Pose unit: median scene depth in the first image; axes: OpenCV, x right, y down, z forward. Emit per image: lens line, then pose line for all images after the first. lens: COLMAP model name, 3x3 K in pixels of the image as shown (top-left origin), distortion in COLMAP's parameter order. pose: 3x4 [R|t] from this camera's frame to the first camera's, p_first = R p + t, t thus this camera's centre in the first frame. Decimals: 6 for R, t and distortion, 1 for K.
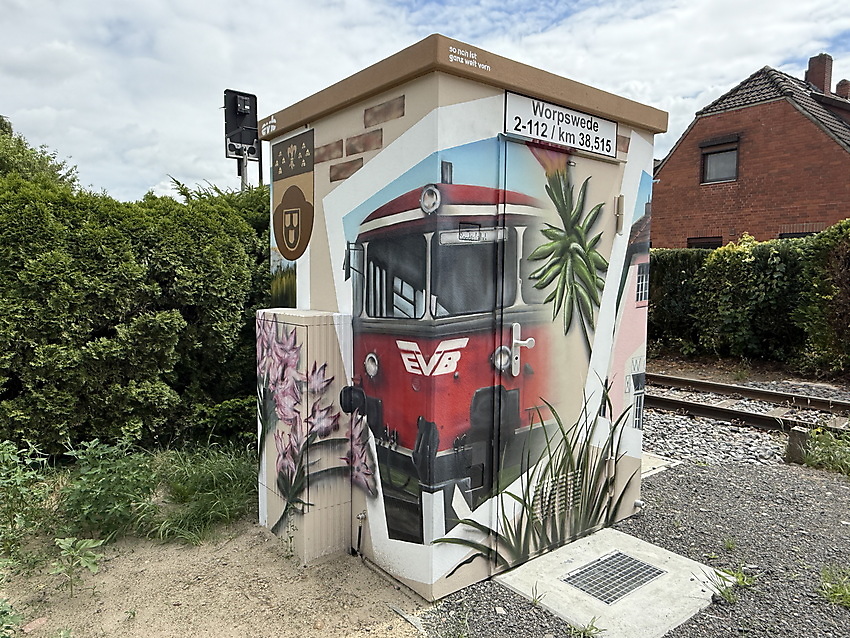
lens RADIAL K [[582.8, 0, 425.0], [0, 582.8, 319.0], [0, 0, 1]] dist [0.003172, 0.000373]
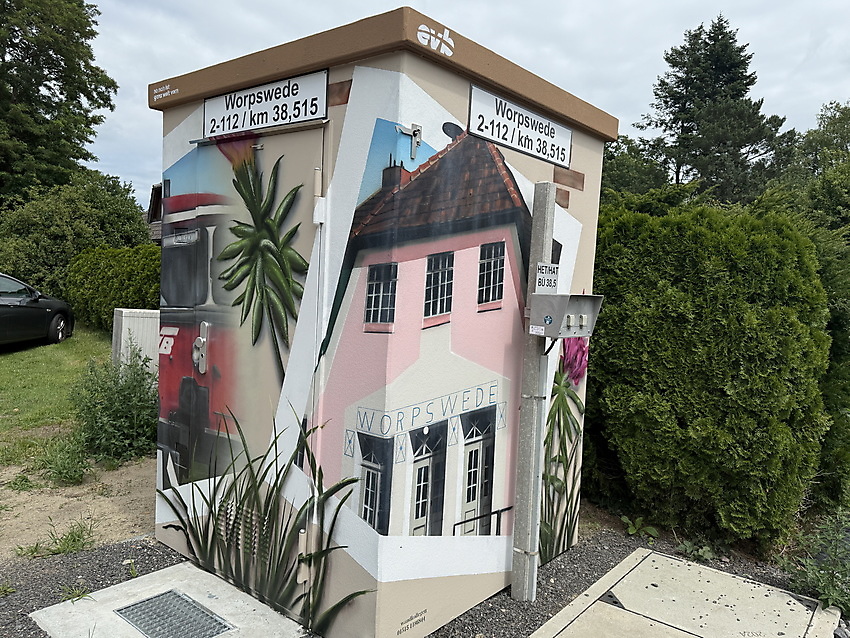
lens RADIAL K [[637.1, 0, 425.1], [0, 637.1, 325.5], [0, 0, 1]] dist [0.099721, -0.165177]
pose [[0.215600, 0.069834, -0.973981, 1.236890], [-0.120541, 0.991714, 0.044422, -0.076221], [0.969013, 0.107827, 0.222231, 1.041911]]
